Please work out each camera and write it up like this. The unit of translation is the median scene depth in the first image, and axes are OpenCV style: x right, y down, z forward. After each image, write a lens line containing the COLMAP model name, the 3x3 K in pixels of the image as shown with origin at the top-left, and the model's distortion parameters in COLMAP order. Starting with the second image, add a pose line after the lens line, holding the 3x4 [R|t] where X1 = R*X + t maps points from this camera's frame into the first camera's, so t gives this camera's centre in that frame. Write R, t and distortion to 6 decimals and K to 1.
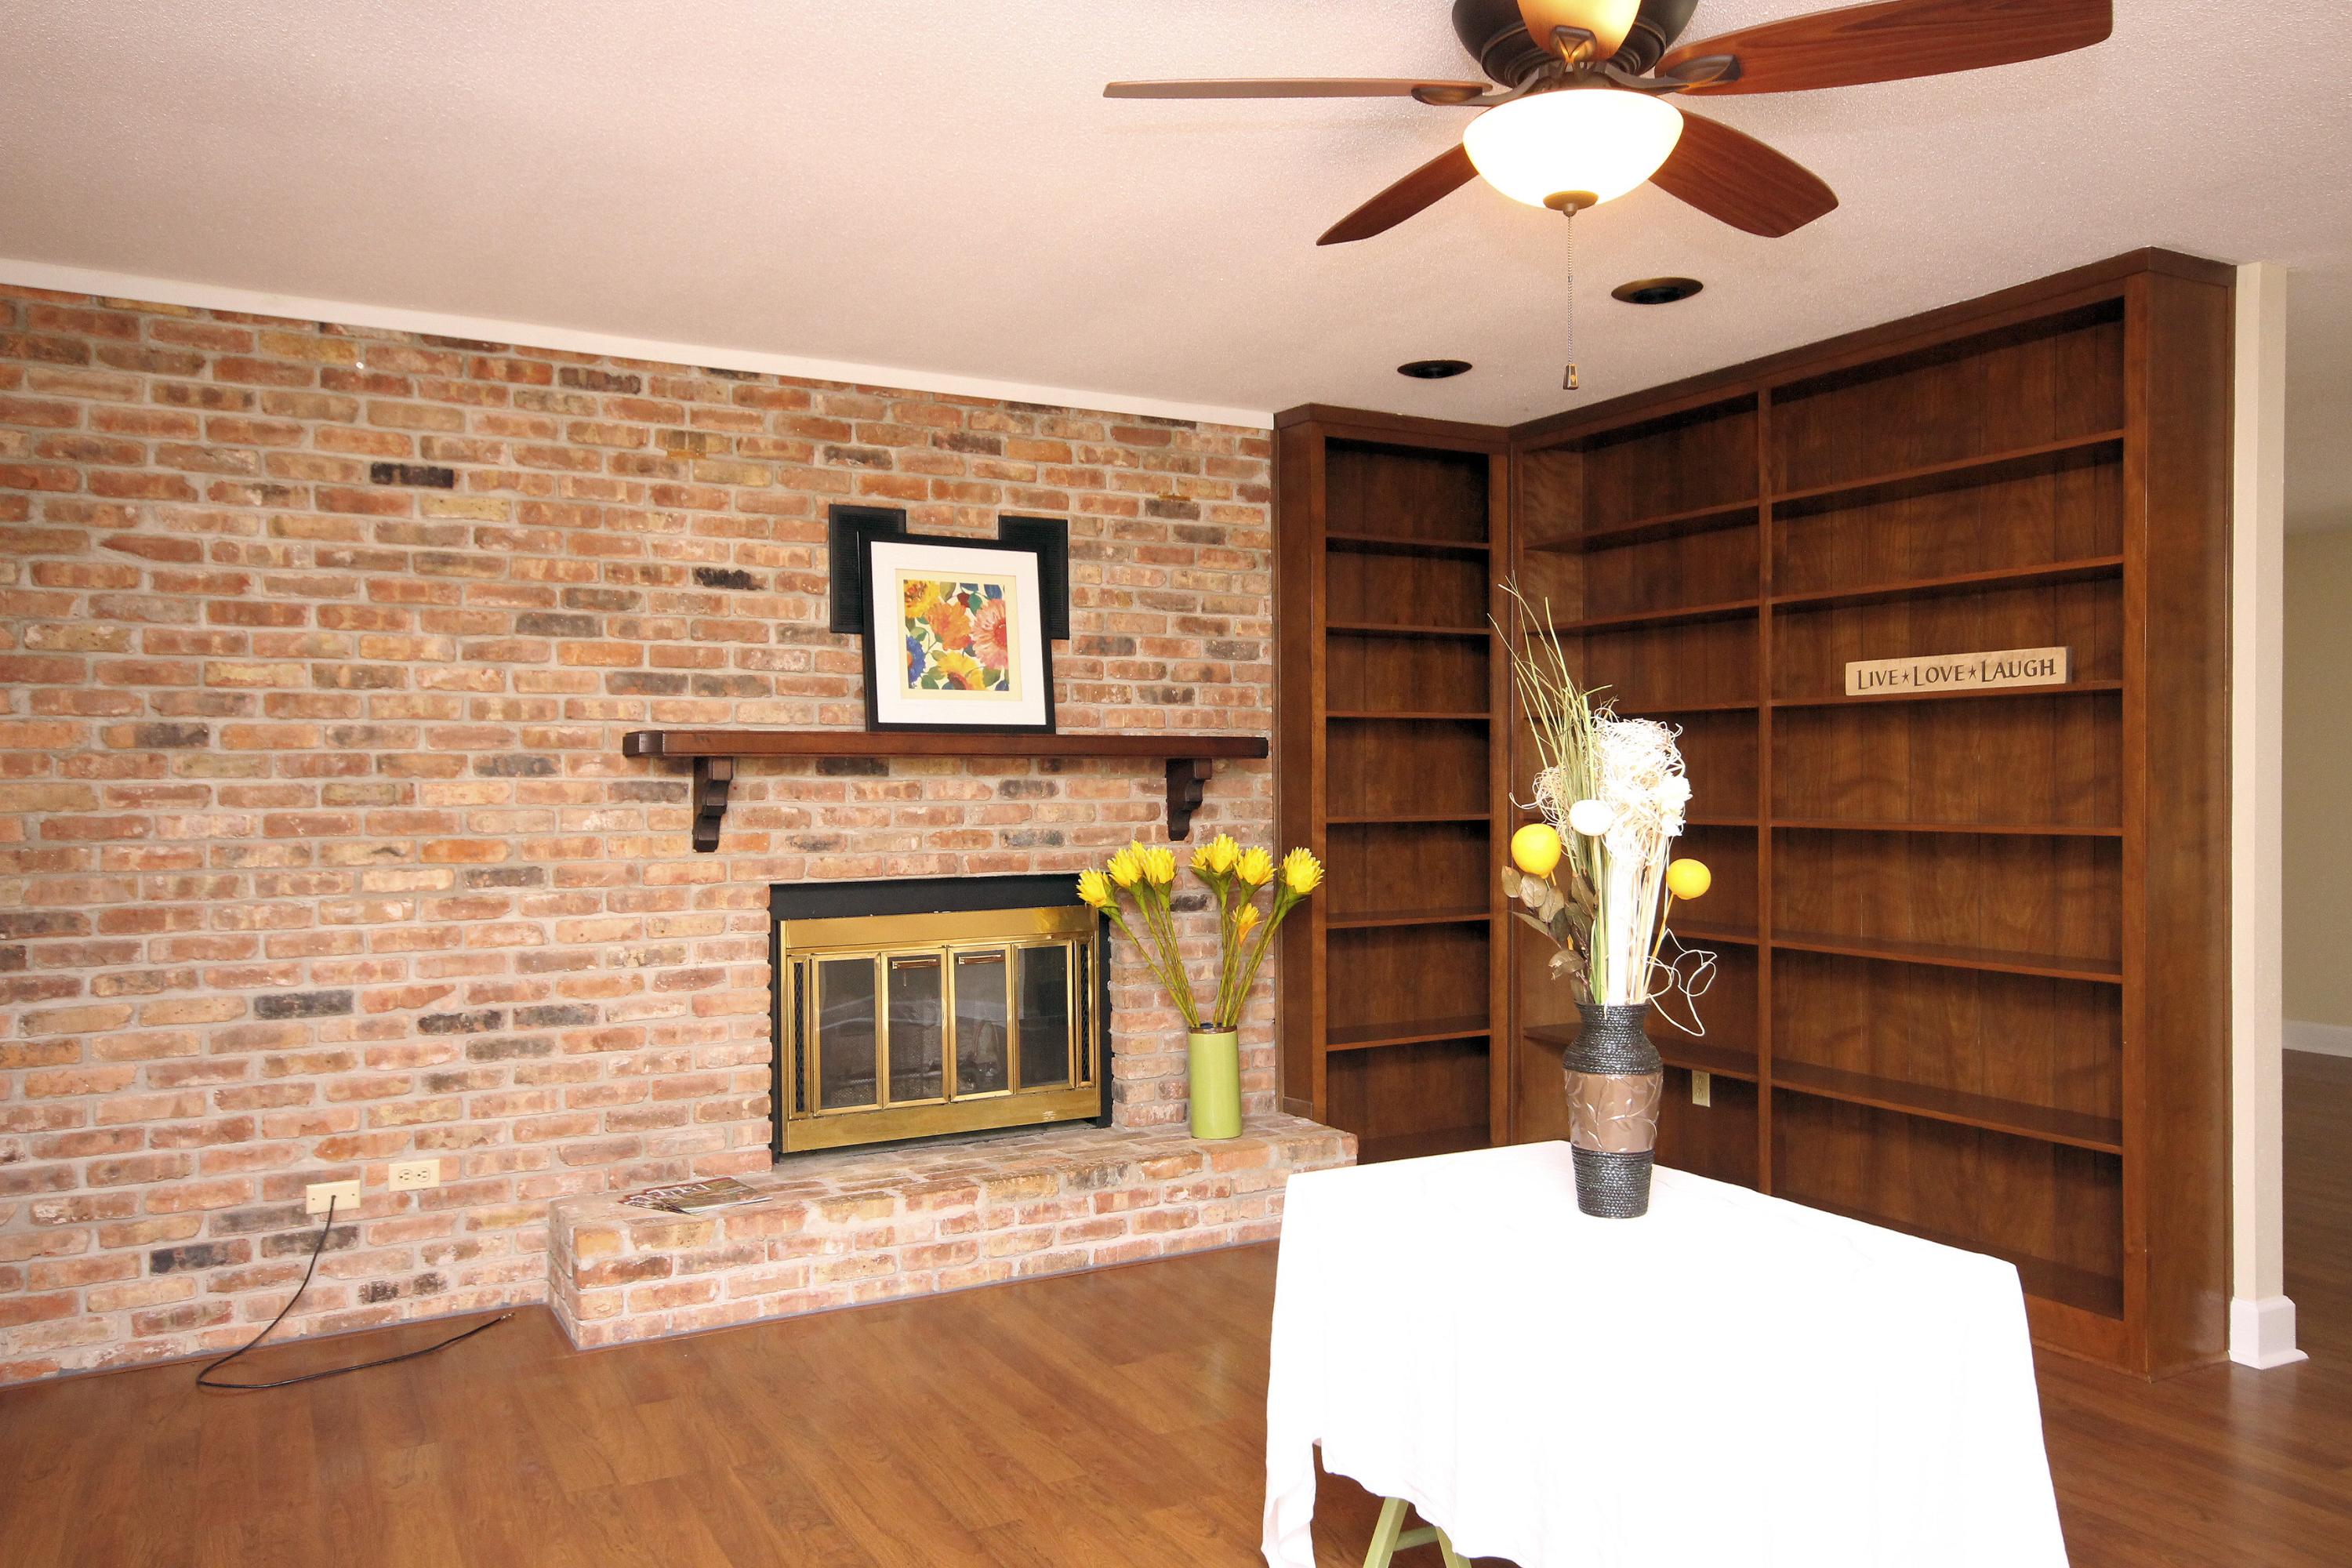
lens RADIAL K [[1713.4, 0, 1166.1], [0, 1713.4, 787.8], [0, 0, 1]] dist [0.012464, 0.017133]
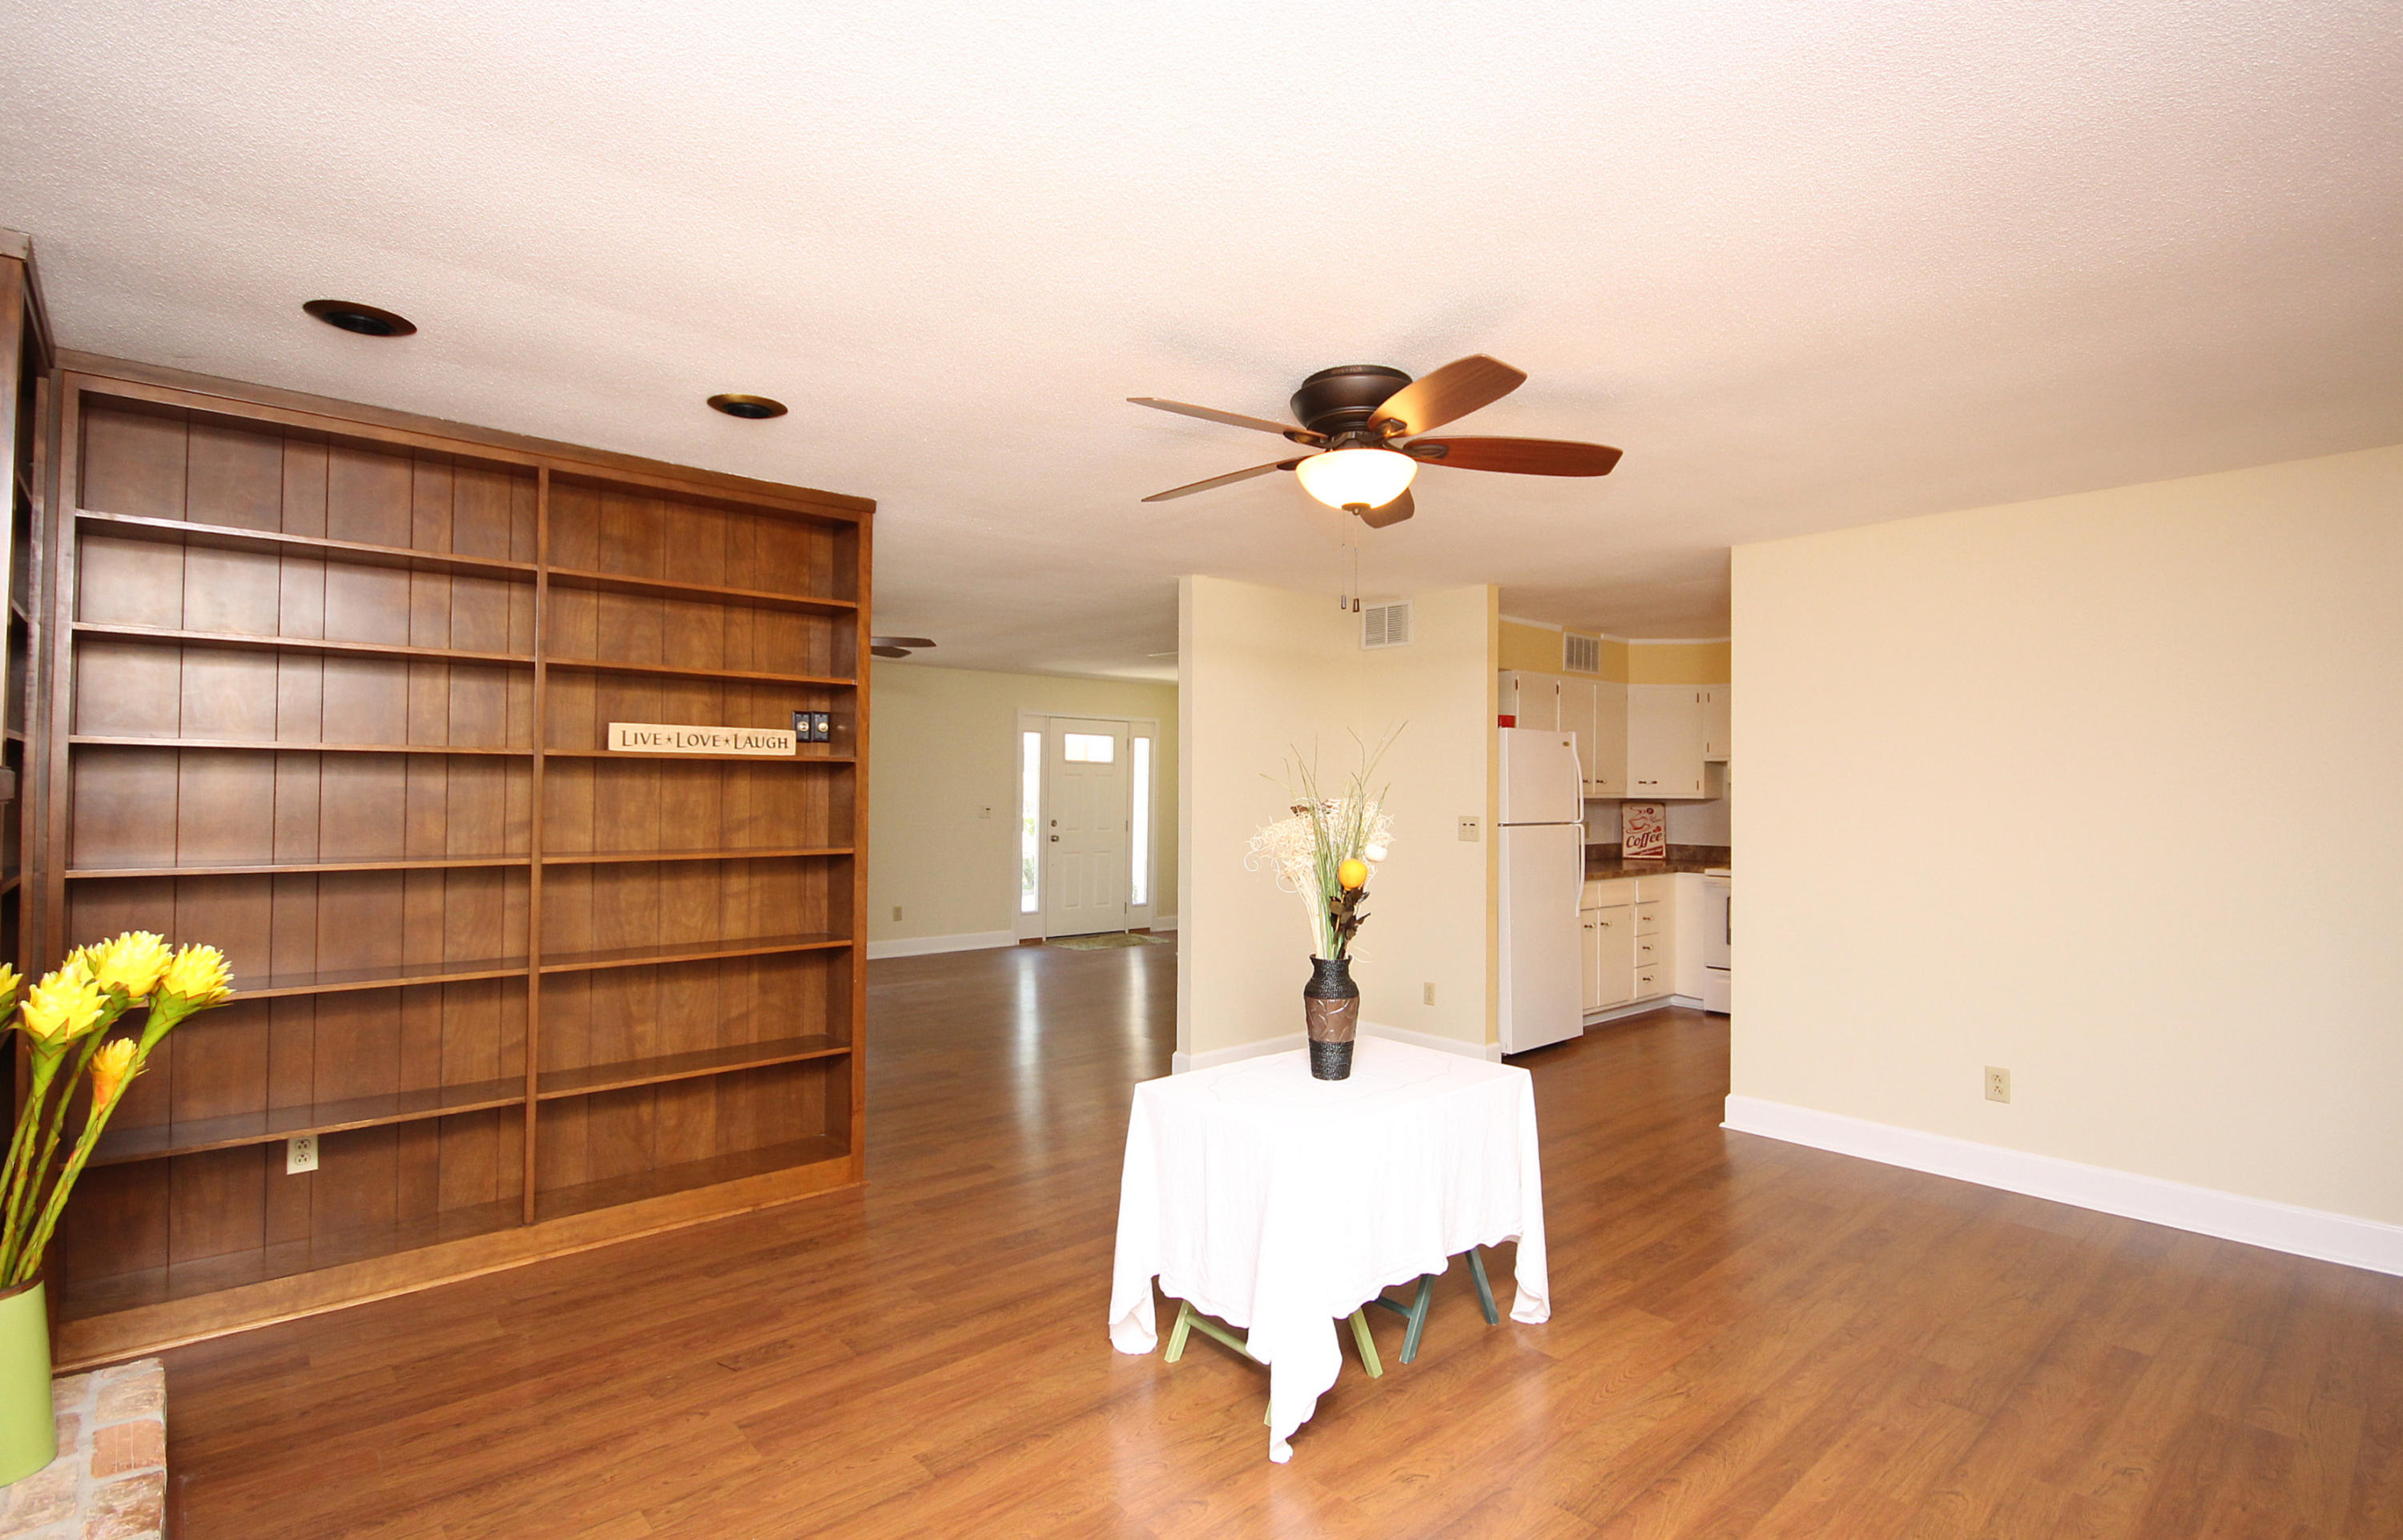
lens RADIAL K [[1153.9, 0, 1201.6], [0, 1153.9, 774.5], [0, 0, 1]] dist [-0.004989, -0.000253]
pose [[-0.228441, 0.014732, 0.973446, -0.493782], [0.002834, 0.999891, -0.014467, -0.025028], [-0.973554, -0.000546, -0.228458, 0.803245]]
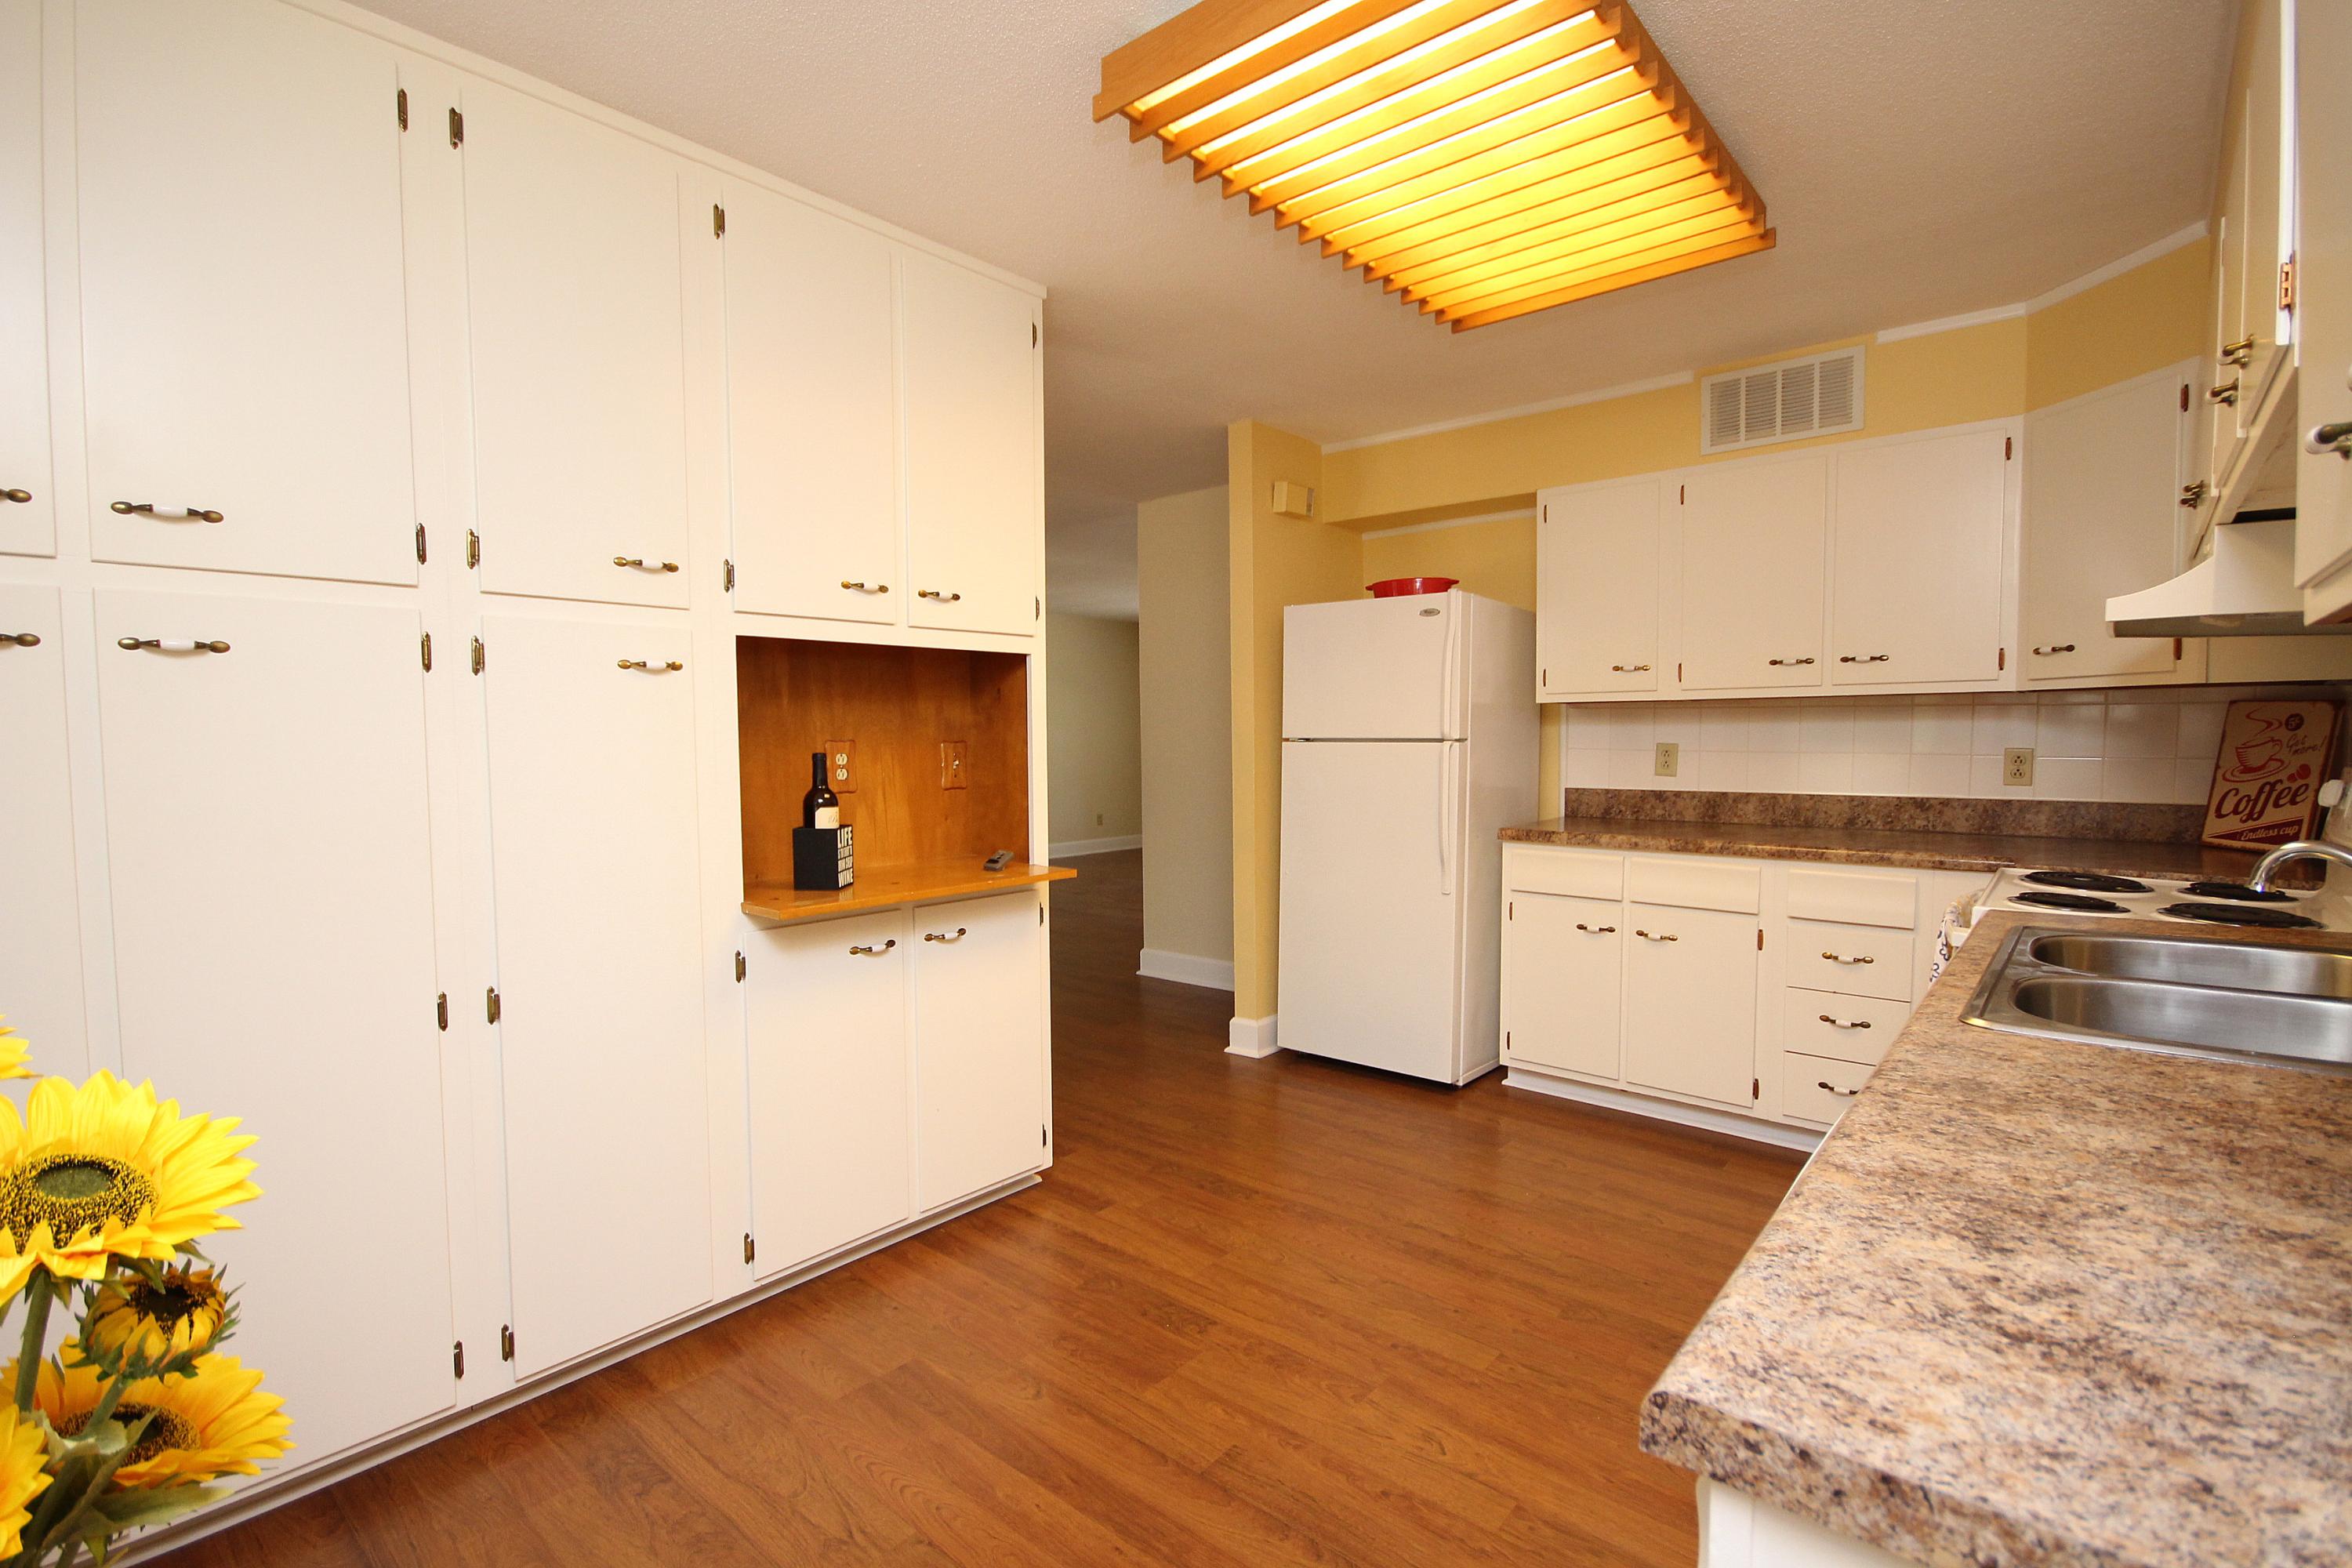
lens RADIAL K [[1091.1, 0, 1154.5], [0, 1091.1, 785.0], [0, 0, 1]] dist [0.014003, -0.012898]
pose [[0.938128, -0.020782, 0.345665, 0.315448], [0.008064, 0.999238, 0.038192, 0.016067], [-0.346196, -0.033041, 0.937580, -0.700450]]
